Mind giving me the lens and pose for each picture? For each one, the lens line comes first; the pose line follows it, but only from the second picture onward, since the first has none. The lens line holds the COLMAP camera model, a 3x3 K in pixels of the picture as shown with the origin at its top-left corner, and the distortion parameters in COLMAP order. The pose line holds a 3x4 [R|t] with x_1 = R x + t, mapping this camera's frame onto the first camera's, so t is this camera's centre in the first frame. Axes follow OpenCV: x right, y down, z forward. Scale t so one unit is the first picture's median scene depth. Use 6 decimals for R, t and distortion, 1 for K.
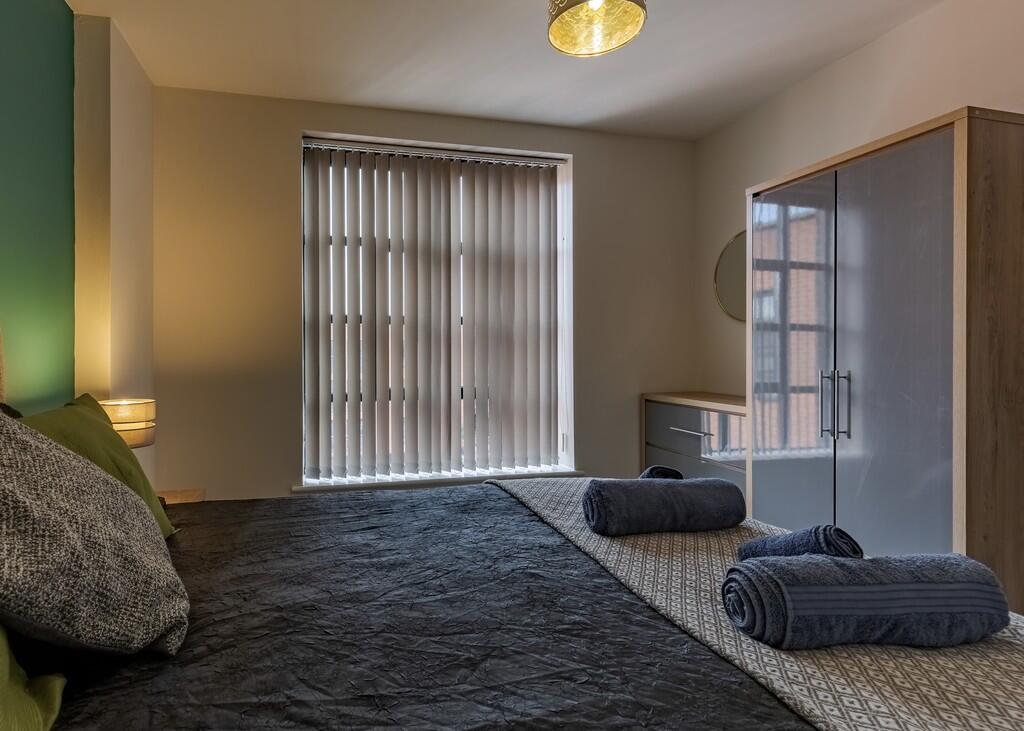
lens RADIAL K [[534.6, 0, 512.0], [0, 534.6, 365.5], [0, 0, 1]] dist [0.000092, 0.000254]
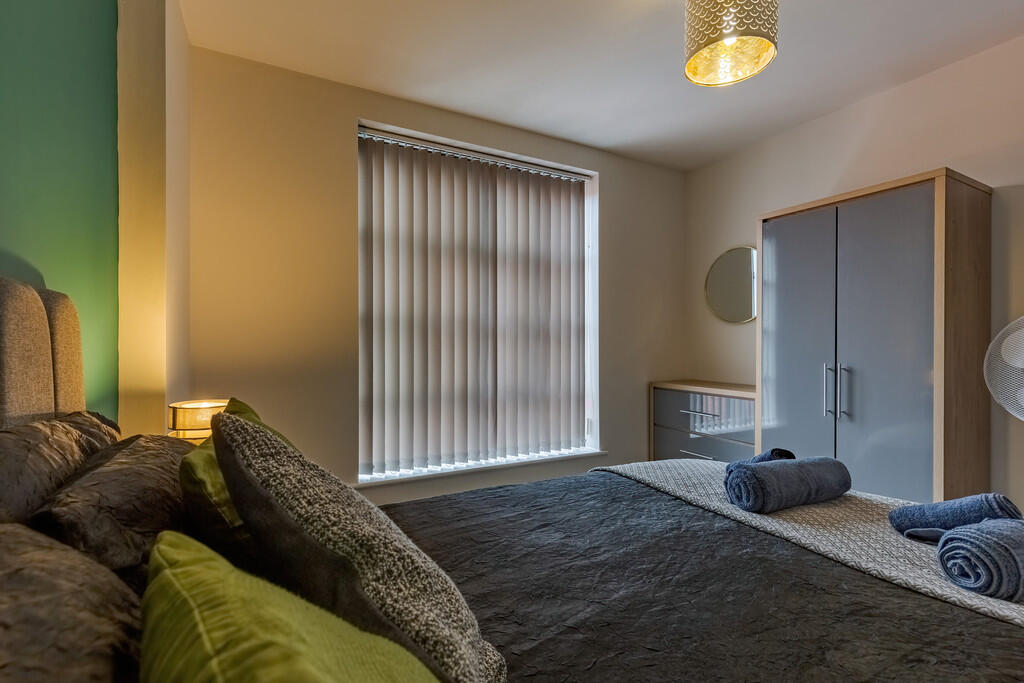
lens RADIAL K [[457.3, 0, 509.9], [0, 457.3, 352.7], [0, 0, 1]] dist [0.003350, 0.000100]
pose [[0.964554, 0.000926, 0.263883, -0.336242], [-0.000584, 0.999999, -0.001376, -0.011351], [-0.263884, 0.001173, 0.964554, 0.117843]]
